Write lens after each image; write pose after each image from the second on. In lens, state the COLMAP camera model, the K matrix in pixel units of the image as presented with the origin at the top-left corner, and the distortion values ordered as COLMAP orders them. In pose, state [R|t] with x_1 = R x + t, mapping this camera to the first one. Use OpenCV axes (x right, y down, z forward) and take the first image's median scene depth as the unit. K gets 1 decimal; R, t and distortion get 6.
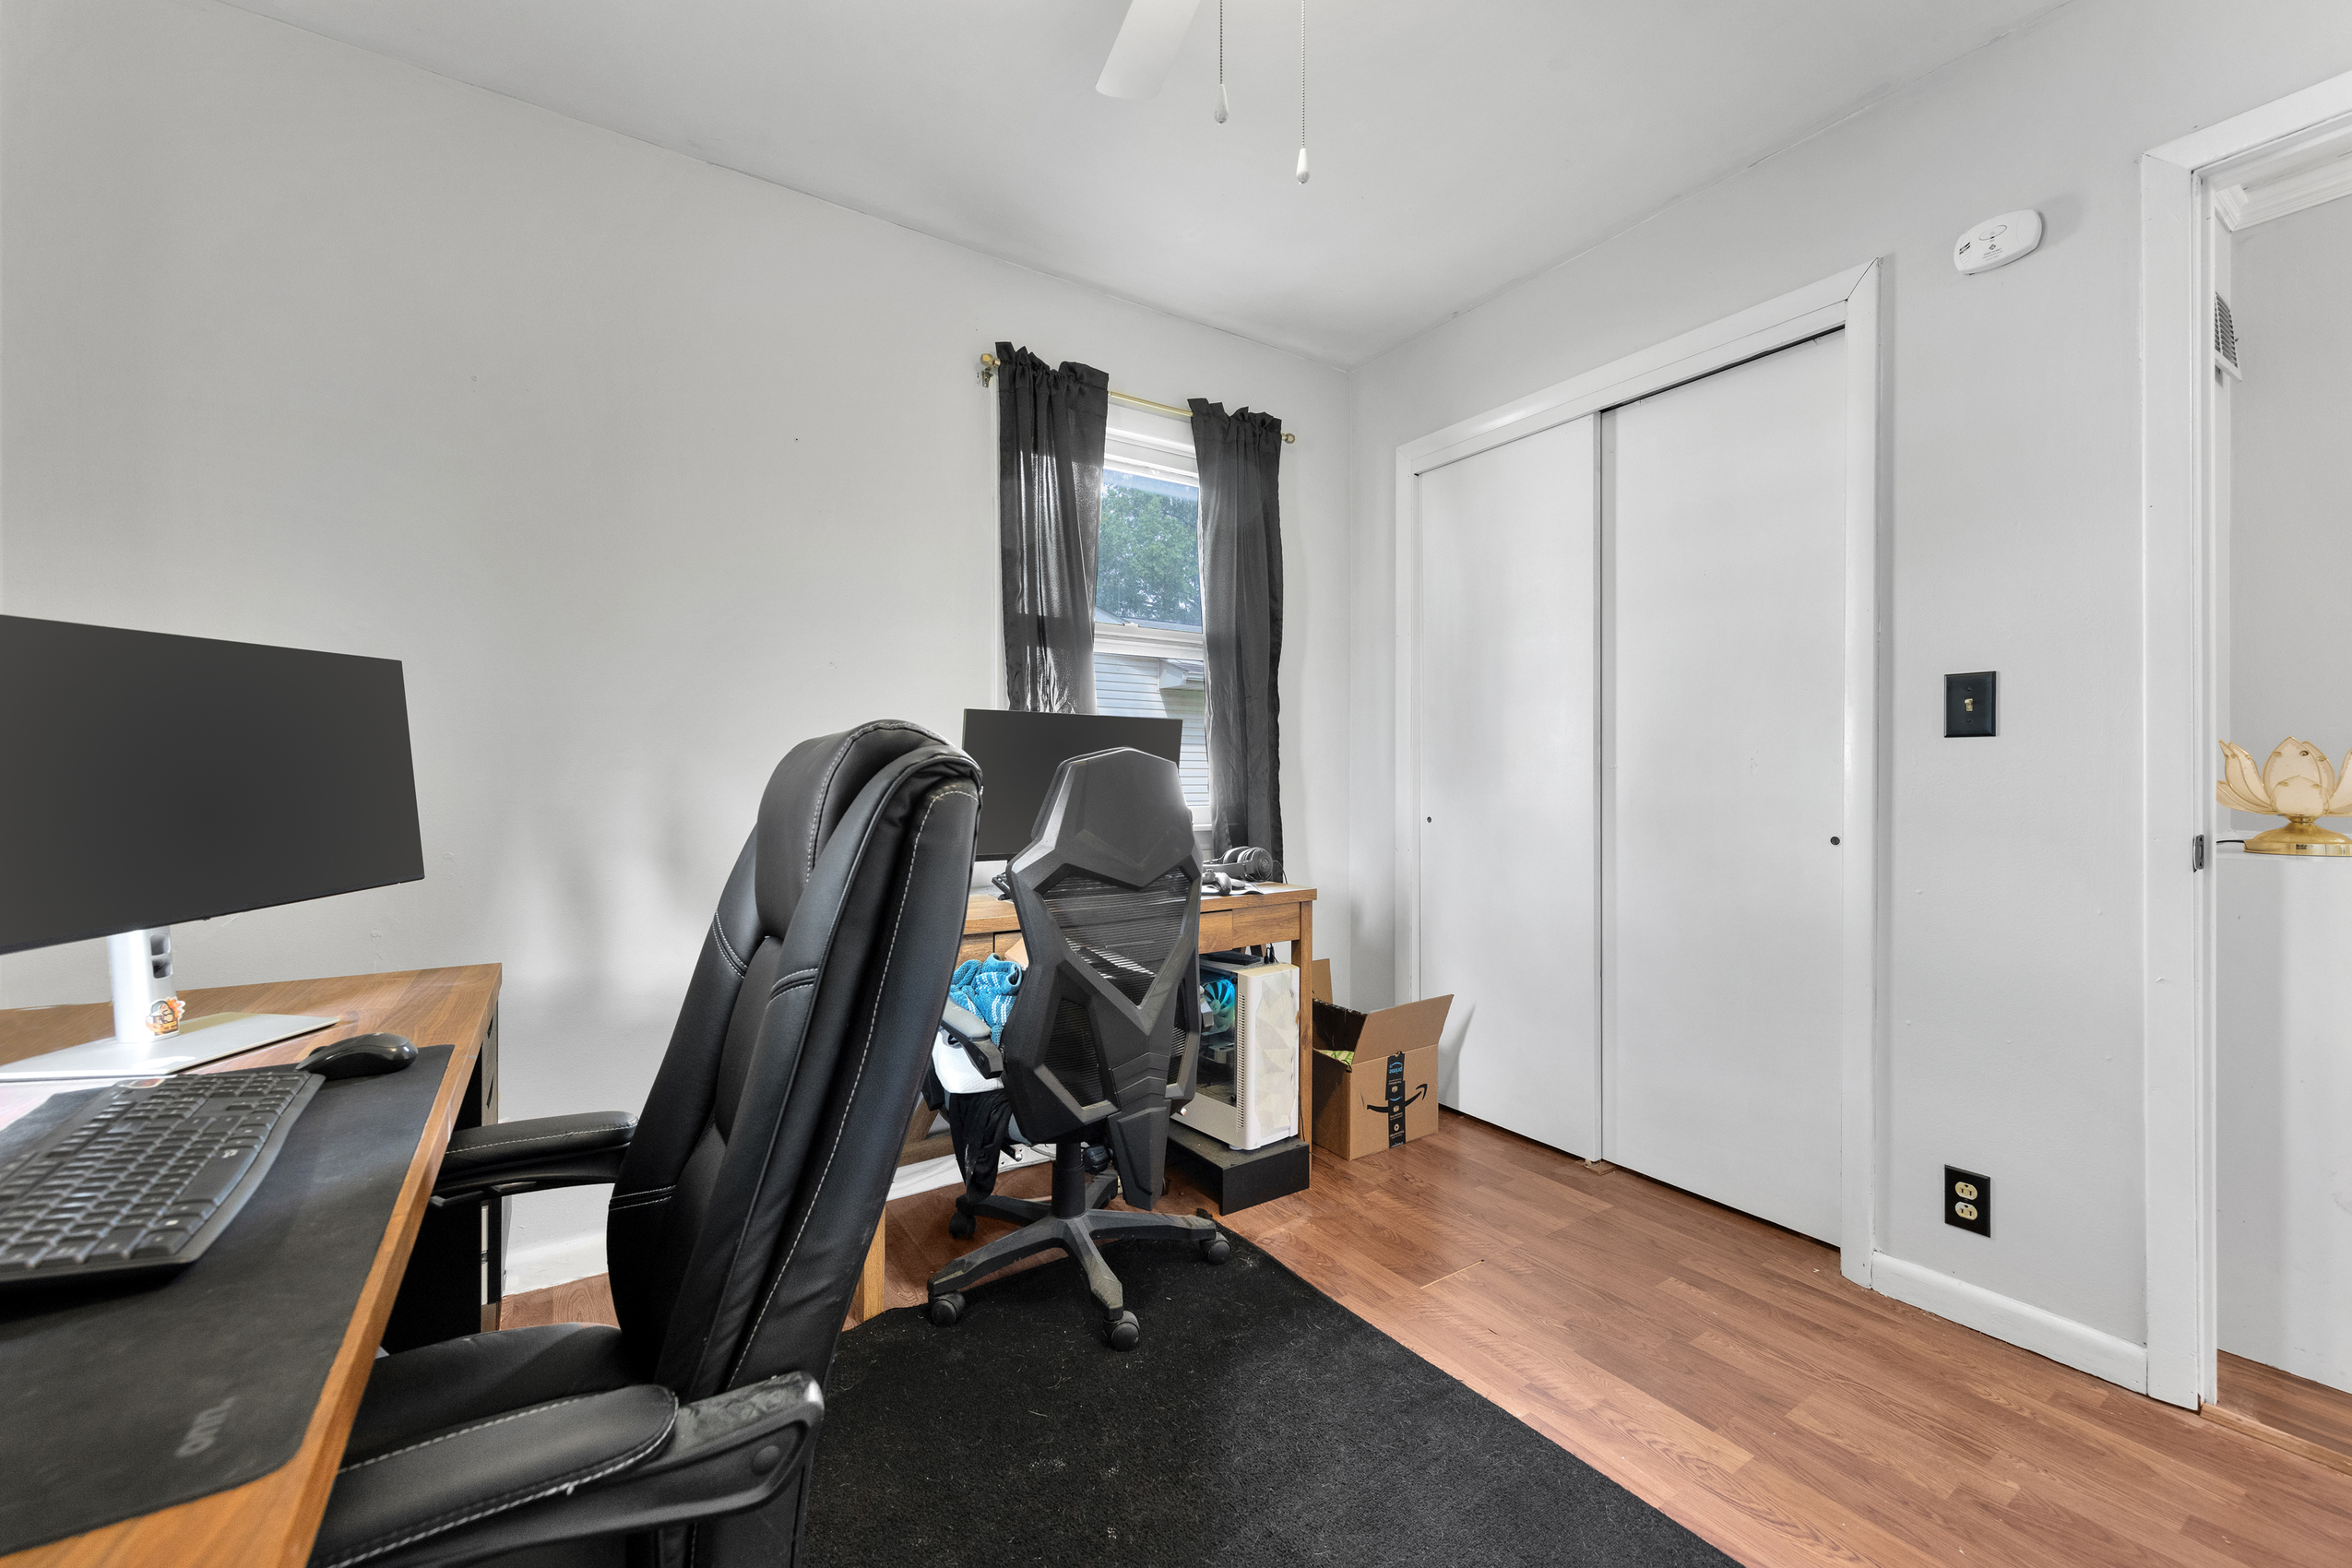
lens RADIAL K [[917.8, 0, 1187.7], [0, 917.8, 789.0], [0, 0, 1]] dist [0.003699, -0.000998]
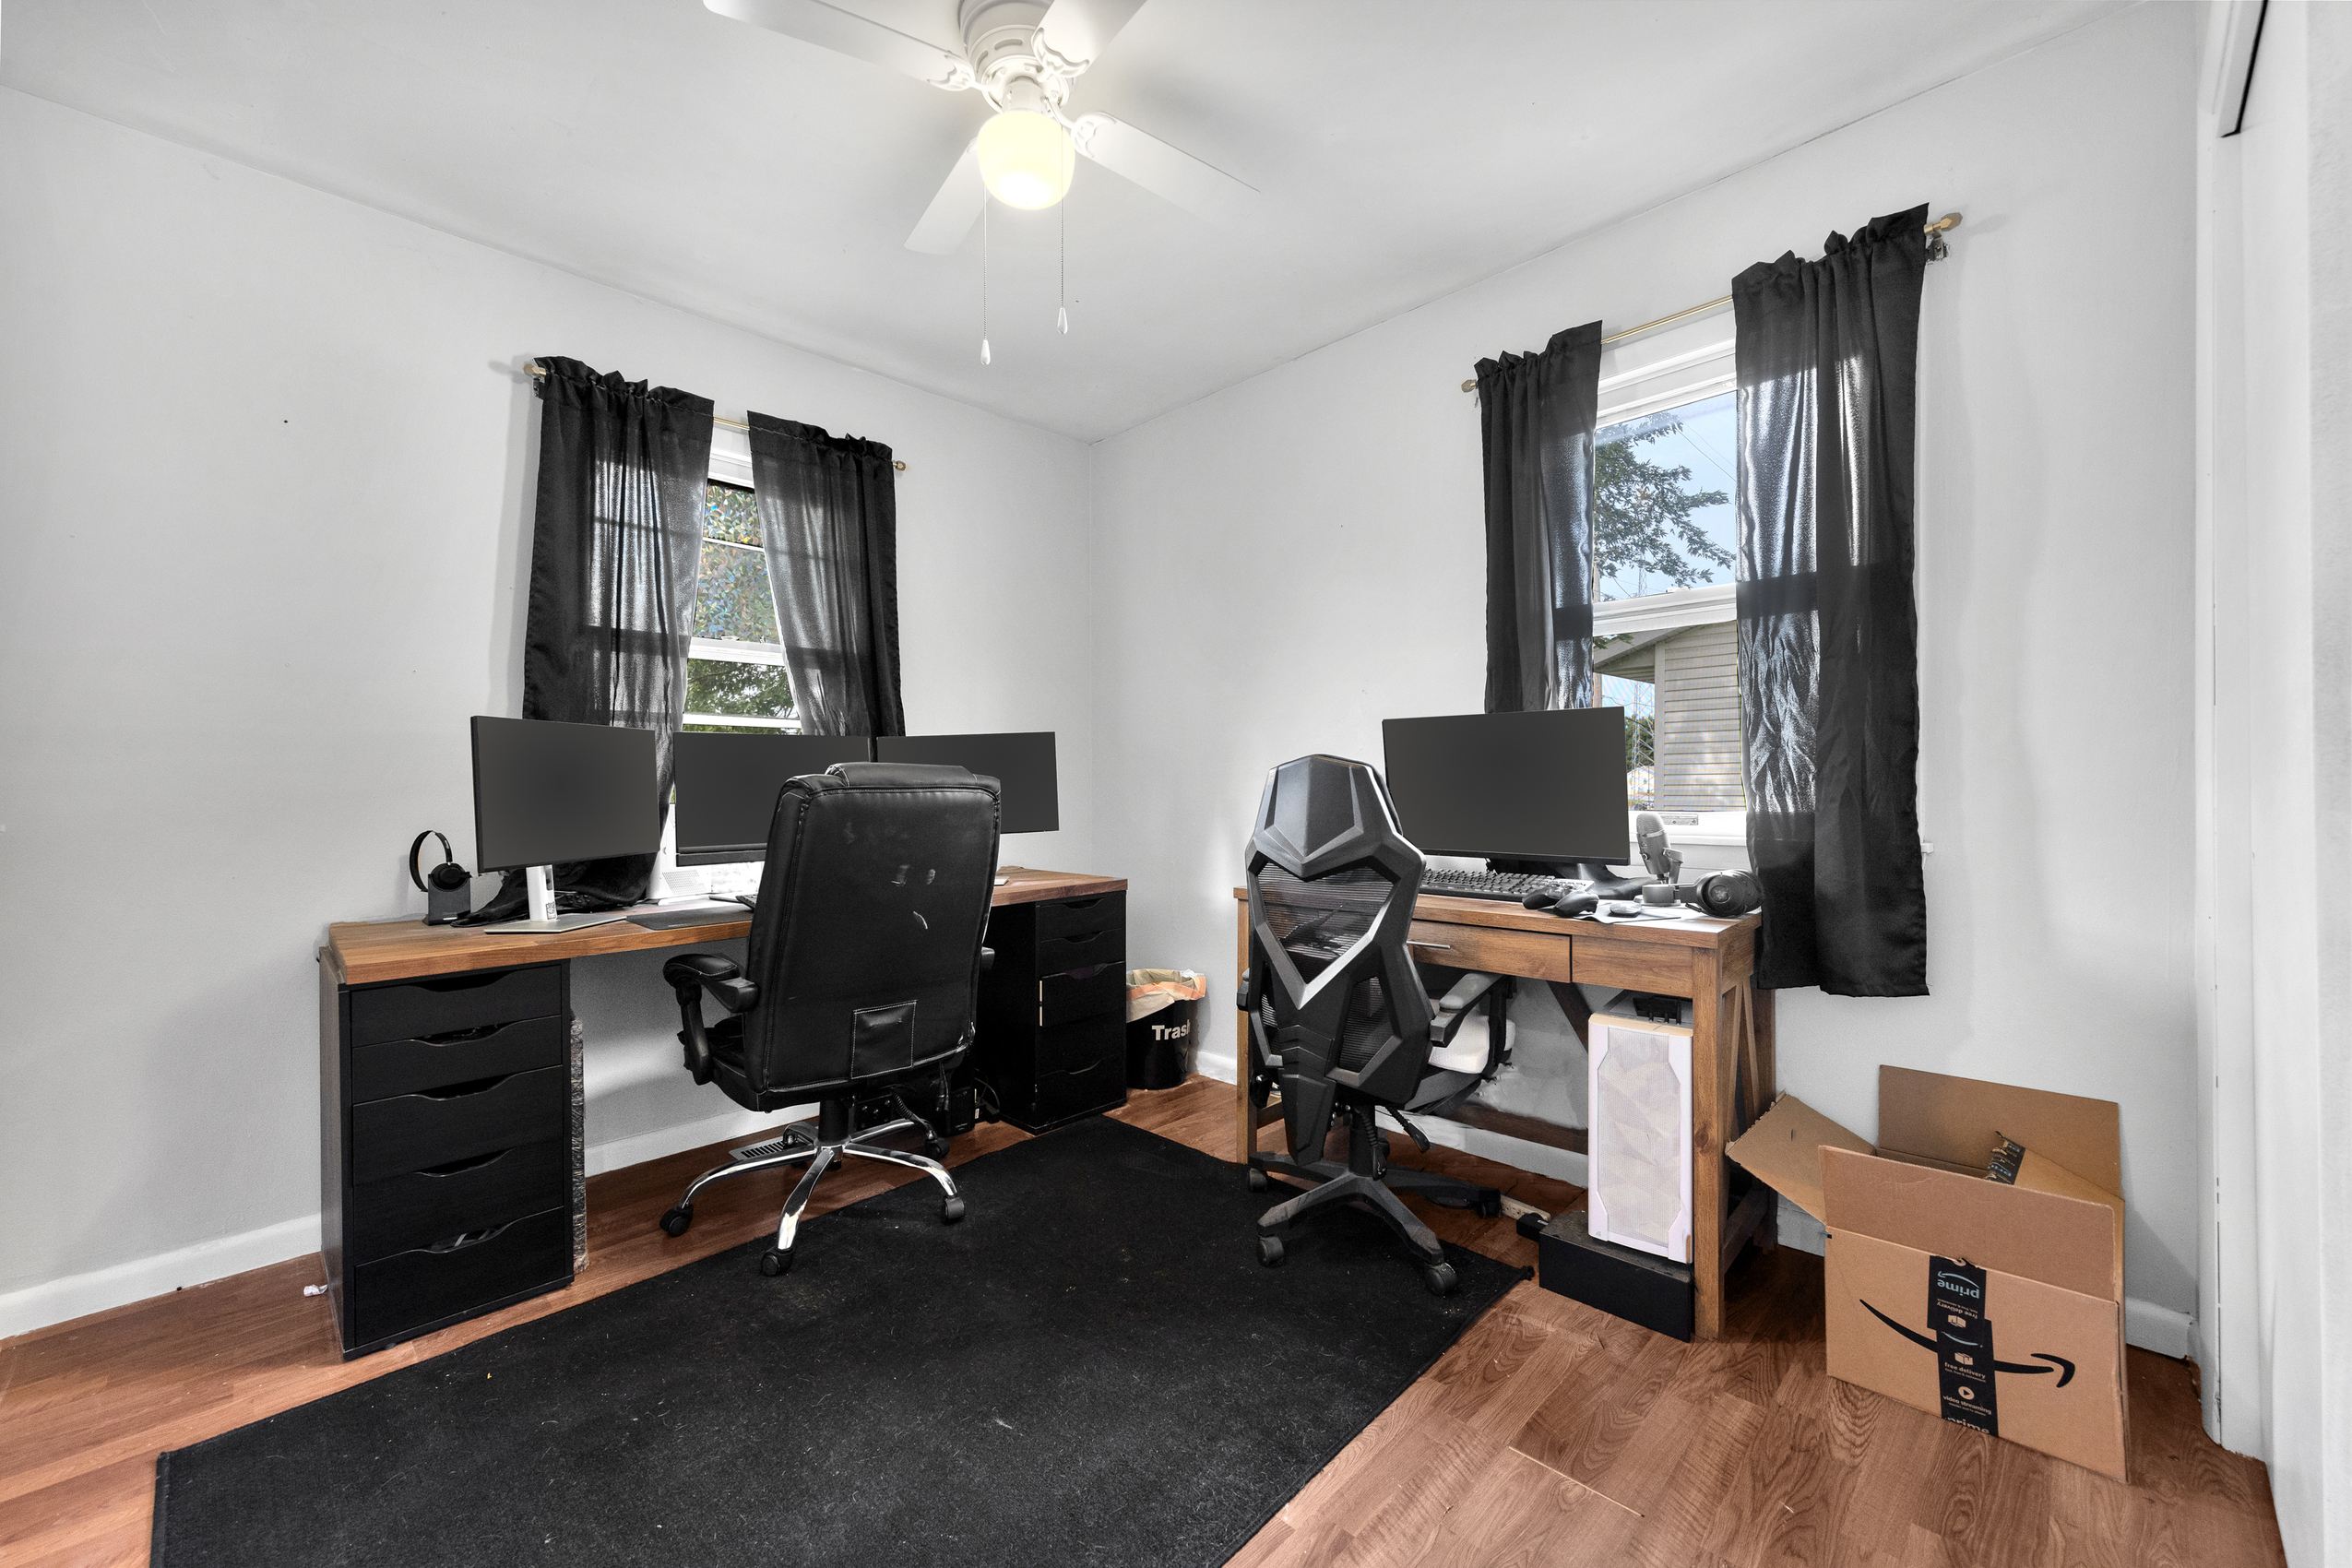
lens RADIAL K [[917.8, 0, 1194.5], [0, 917.8, 780.6], [0, 0, 1]] dist [0.003699, -0.000998]
pose [[0.216440, -0.003809, -0.976289, 0.691946], [0.002150, 0.999992, -0.003424, -0.006660], [0.976294, -0.001358, 0.216446, 0.424291]]
